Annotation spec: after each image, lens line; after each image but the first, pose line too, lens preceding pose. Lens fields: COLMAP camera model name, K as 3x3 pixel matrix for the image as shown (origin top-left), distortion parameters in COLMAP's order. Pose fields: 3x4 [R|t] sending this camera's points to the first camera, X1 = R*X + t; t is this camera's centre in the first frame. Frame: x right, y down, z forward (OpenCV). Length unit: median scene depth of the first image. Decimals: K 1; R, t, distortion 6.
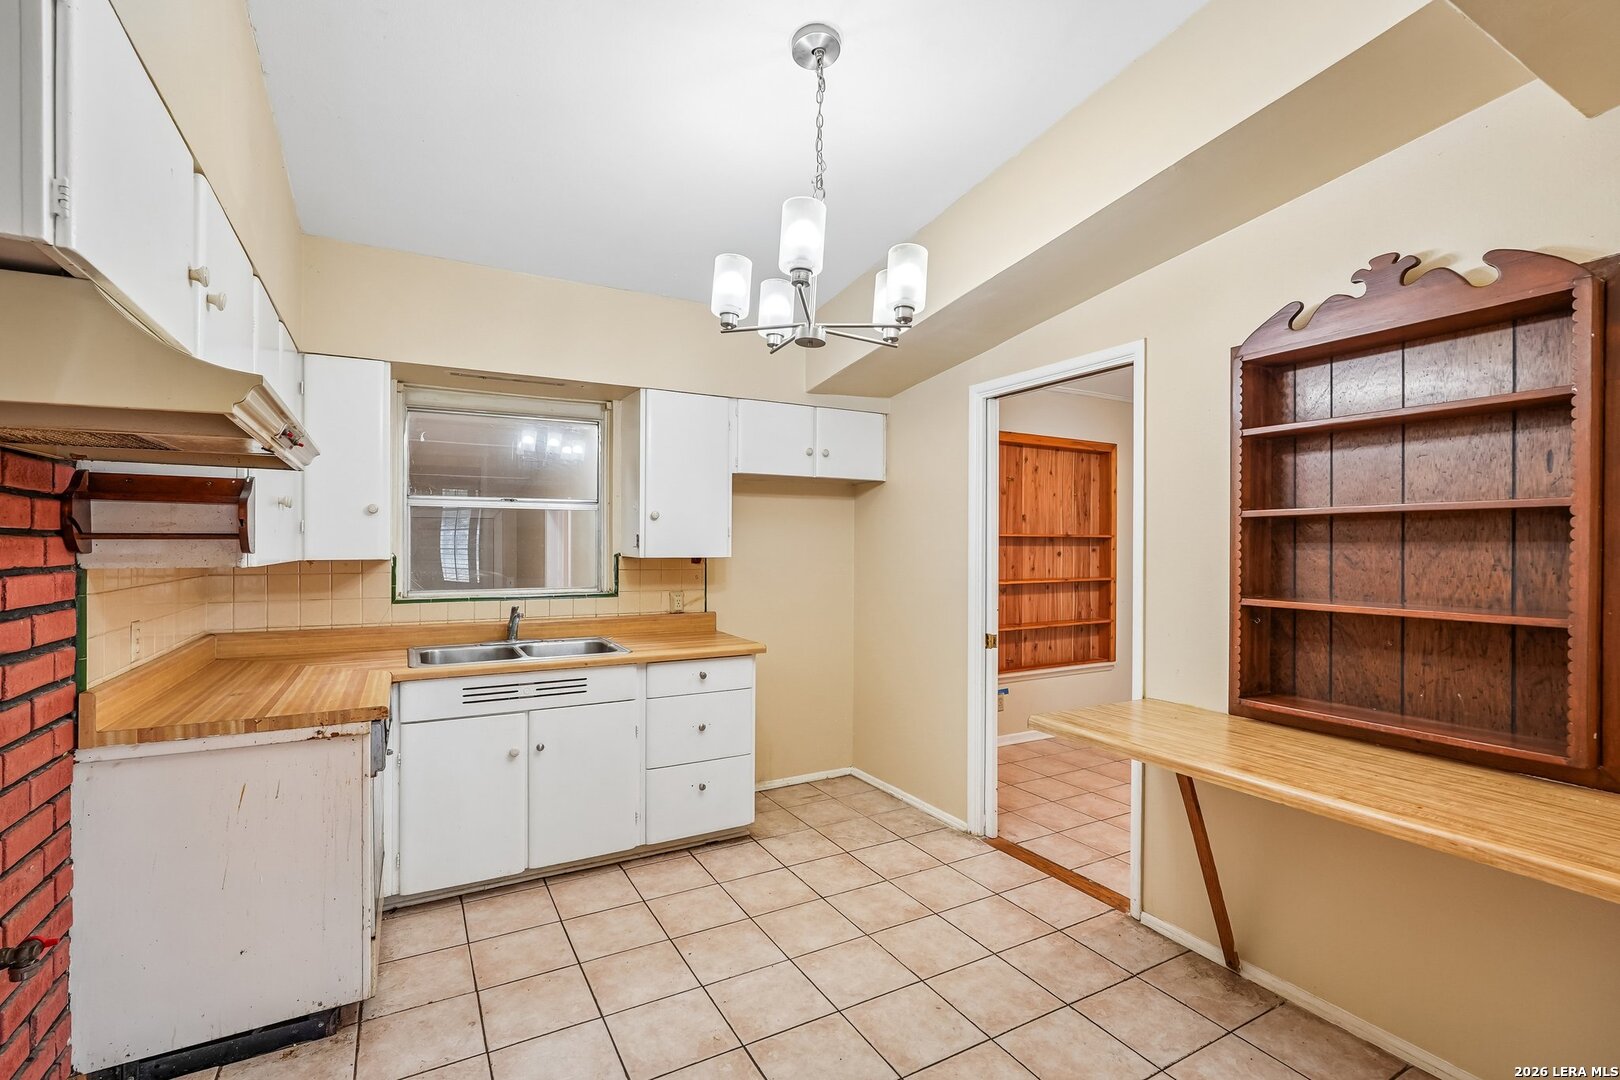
lens RADIAL K [[726.3, 0, 808.3], [0, 726.3, 541.2], [0, 0, 1]] dist [-0.001390, 0.000959]
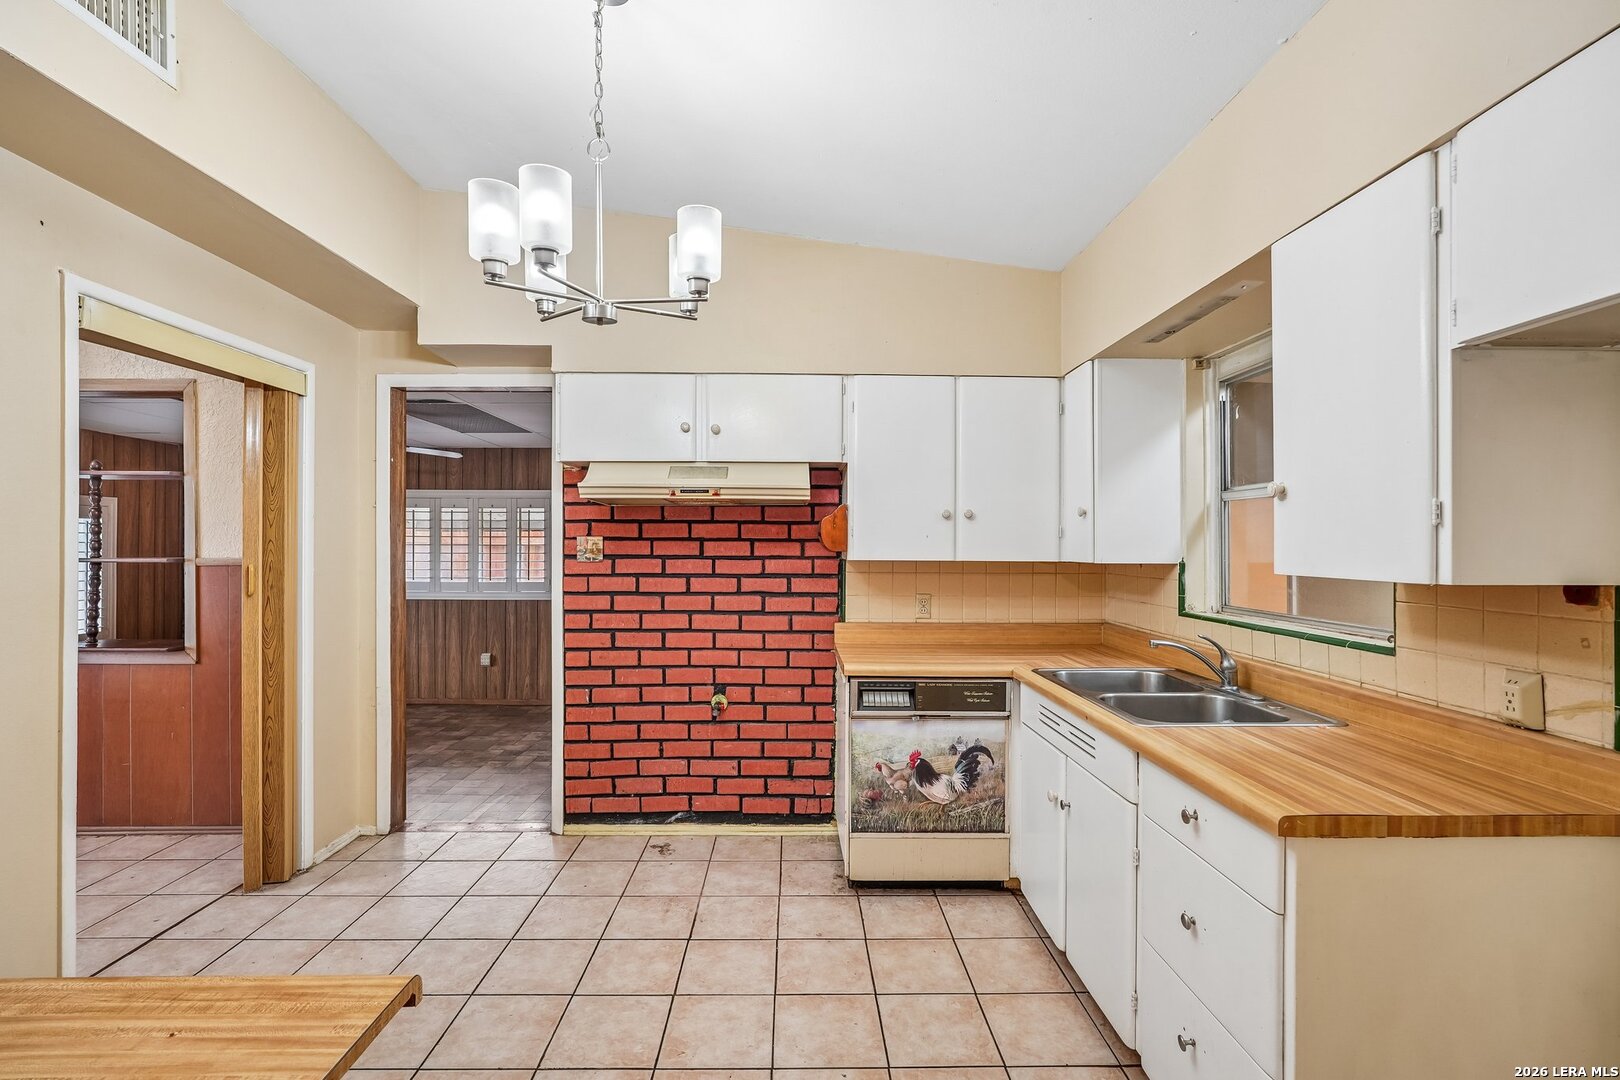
lens RADIAL K [[714.1, 0, 802.9], [0, 714.1, 543.8], [0, 0, 1]] dist [-0.014293, 0.000523]
pose [[-0.474966, -0.005499, -0.879987, 0.350486], [-0.003118, 0.999985, -0.004566, 0.003960], [0.879999, 0.000576, -0.474976, 0.880833]]
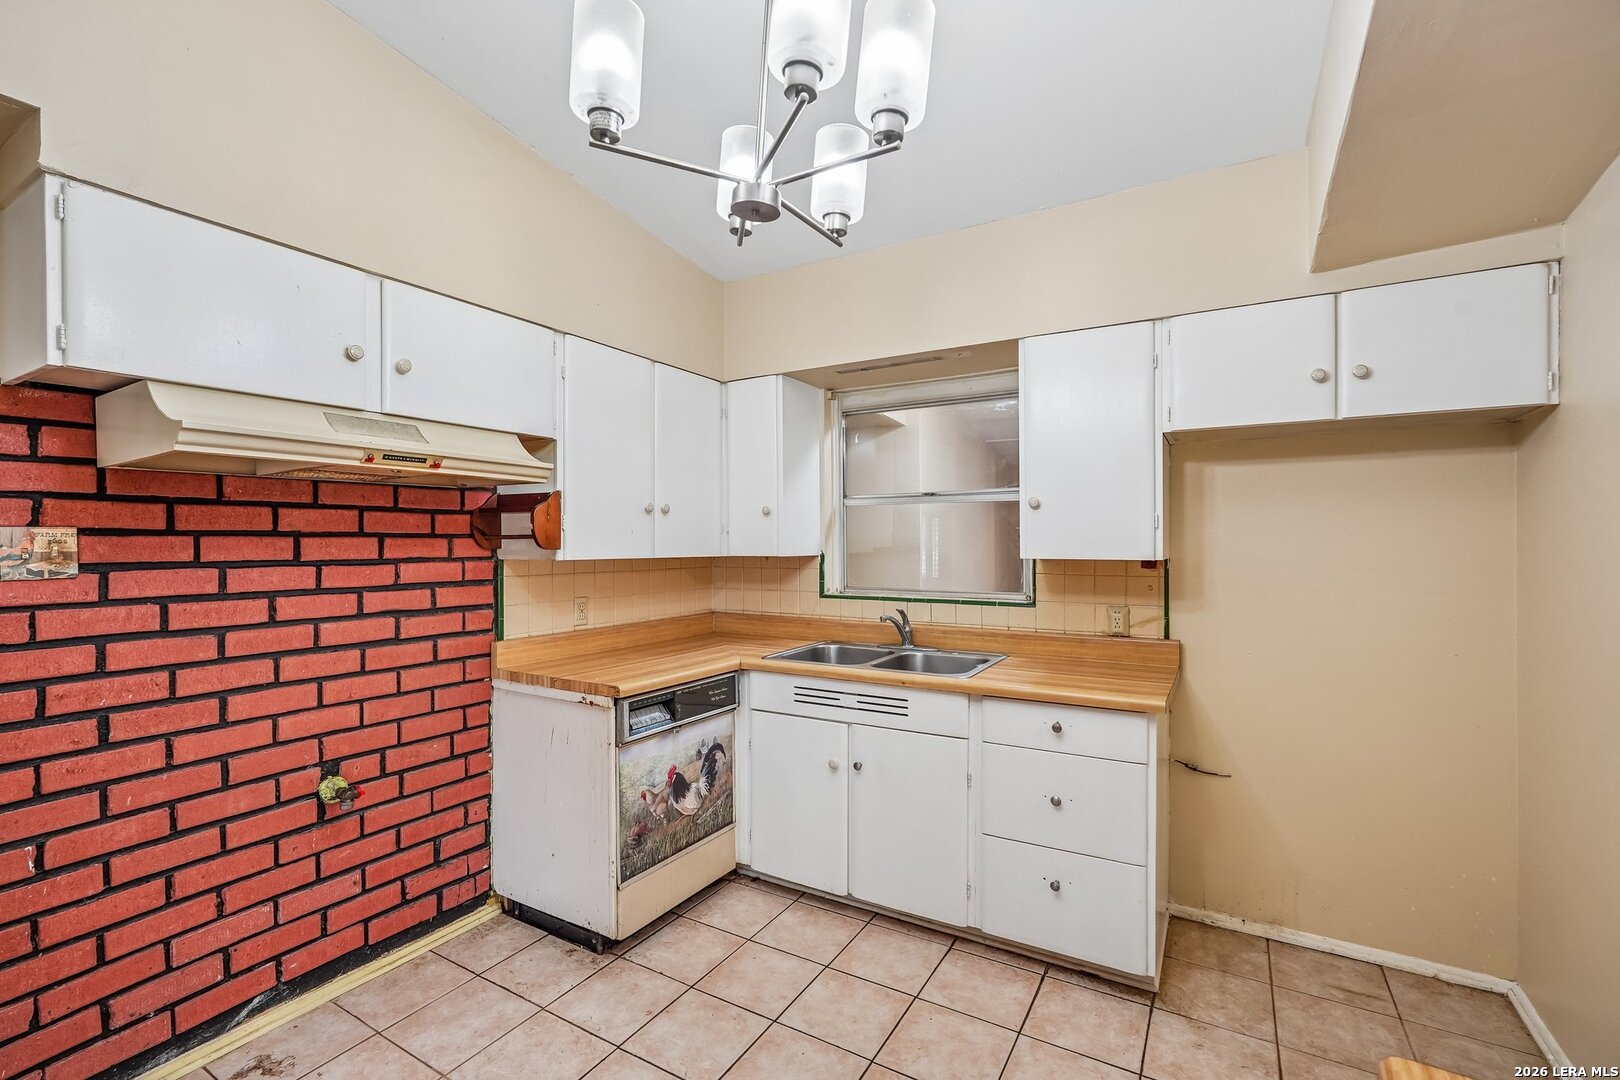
lens RADIAL K [[714.2, 0, 804.3], [0, 714.2, 540.6], [0, 0, 1]] dist [-0.019856, 0.010649]
pose [[0.497132, -0.006606, -0.867650, 0.291598], [0.006983, 0.999969, -0.003612, 0.004518], [0.867647, -0.004263, 0.497162, 0.396875]]
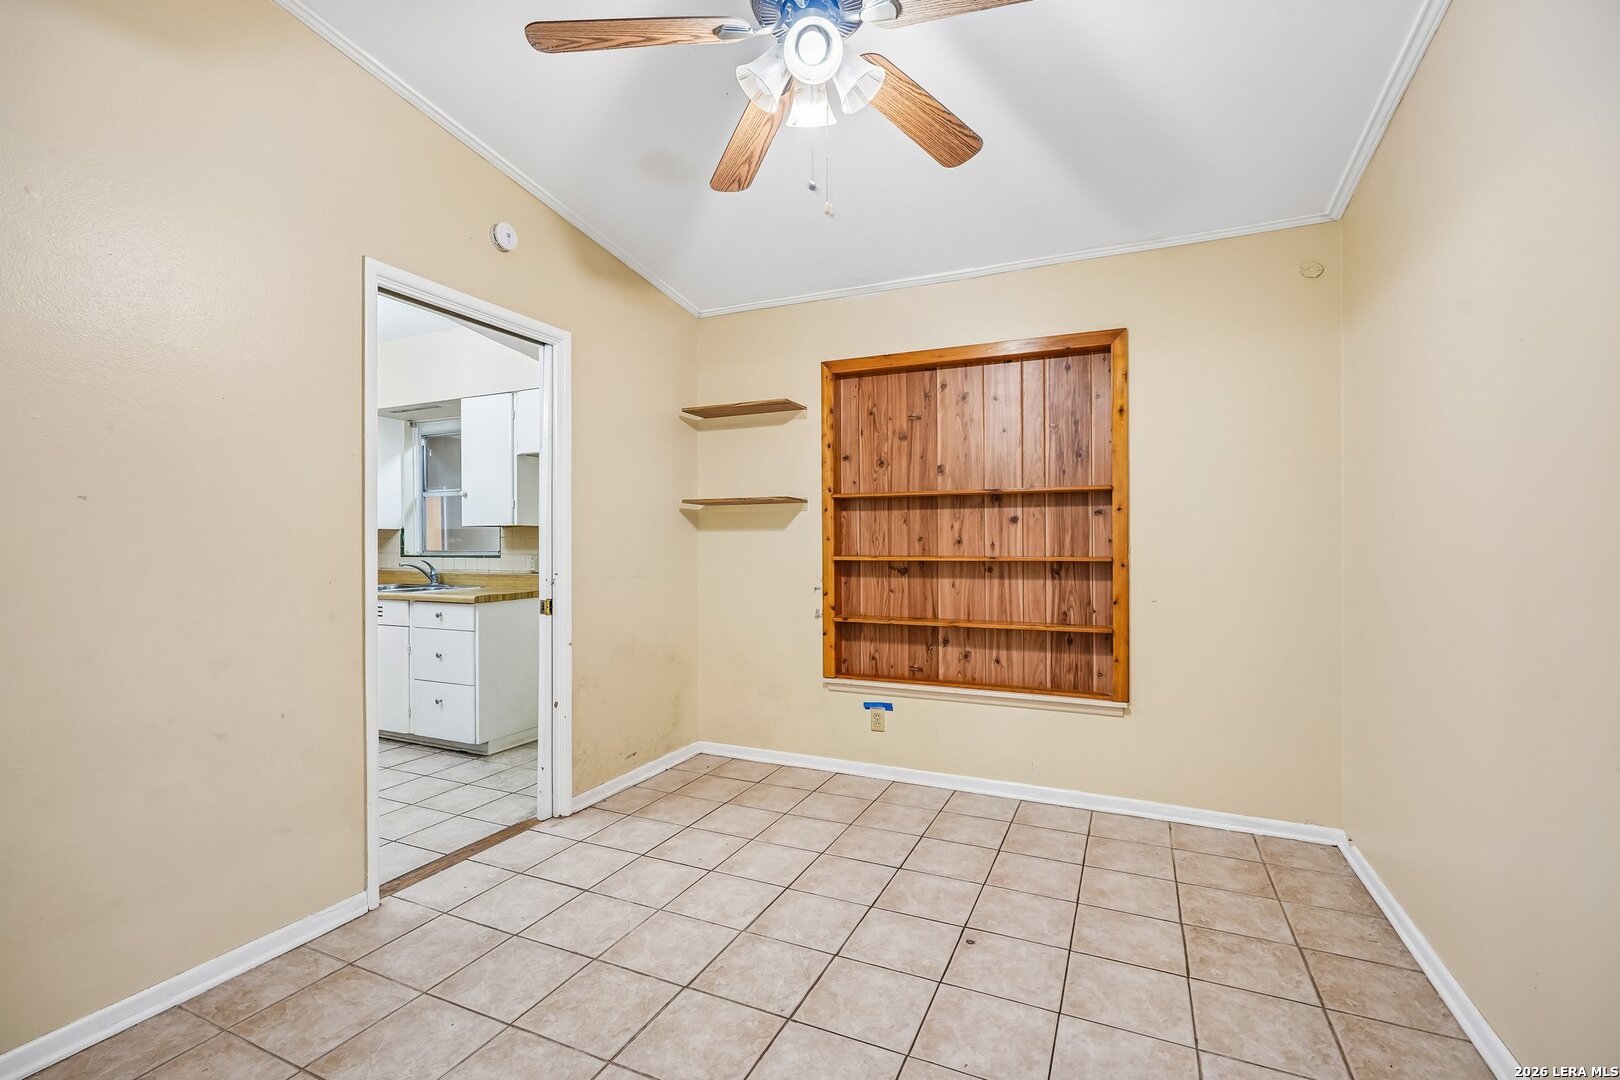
lens RADIAL K [[714.2, 0, 804.3], [0, 714.2, 540.6], [0, 0, 1]] dist [-0.019856, 0.010649]
pose [[0.588838, -0.008858, -0.808202, 1.107332], [0.007317, 0.999957, -0.005628, 0.056802], [0.808218, -0.002599, 0.588878, 0.691402]]
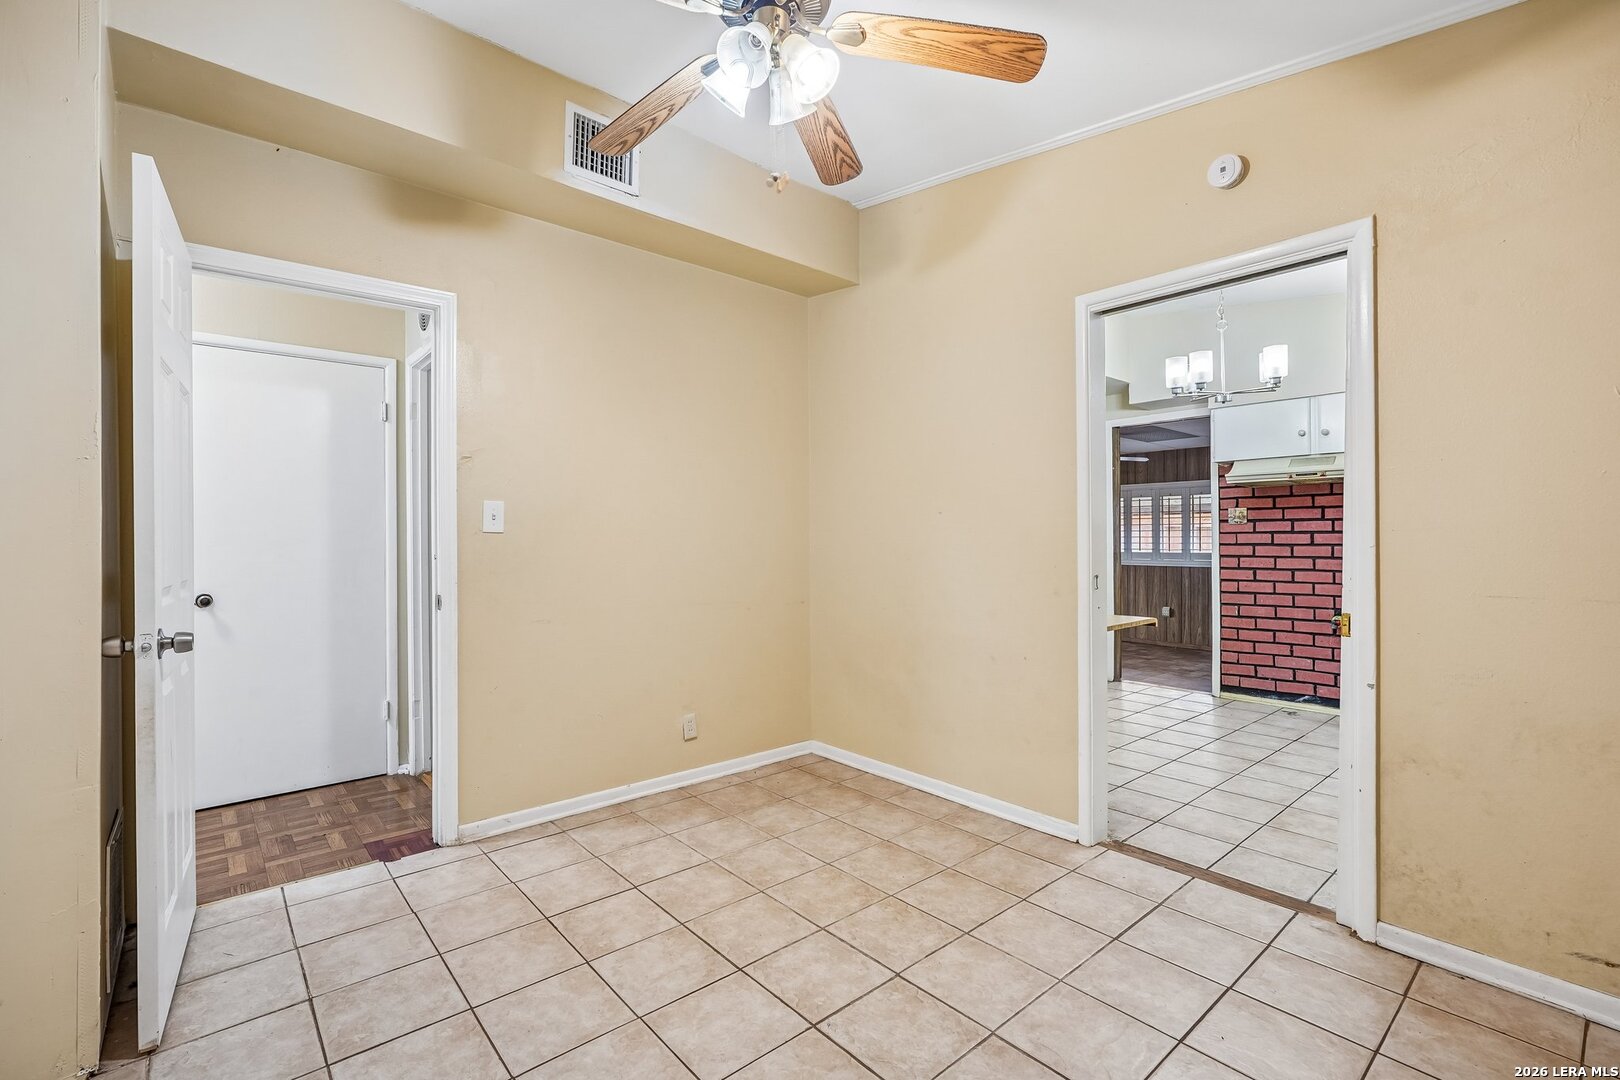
lens RADIAL K [[721.1, 0, 807.0], [0, 721.1, 536.2], [0, 0, 1]] dist [-0.005676, 0.000713]
pose [[-0.979885, -0.001866, -0.199554, 0.804838], [-0.000527, 0.999977, -0.006766, 0.058194], [0.199562, -0.006525, -0.979864, 1.443292]]
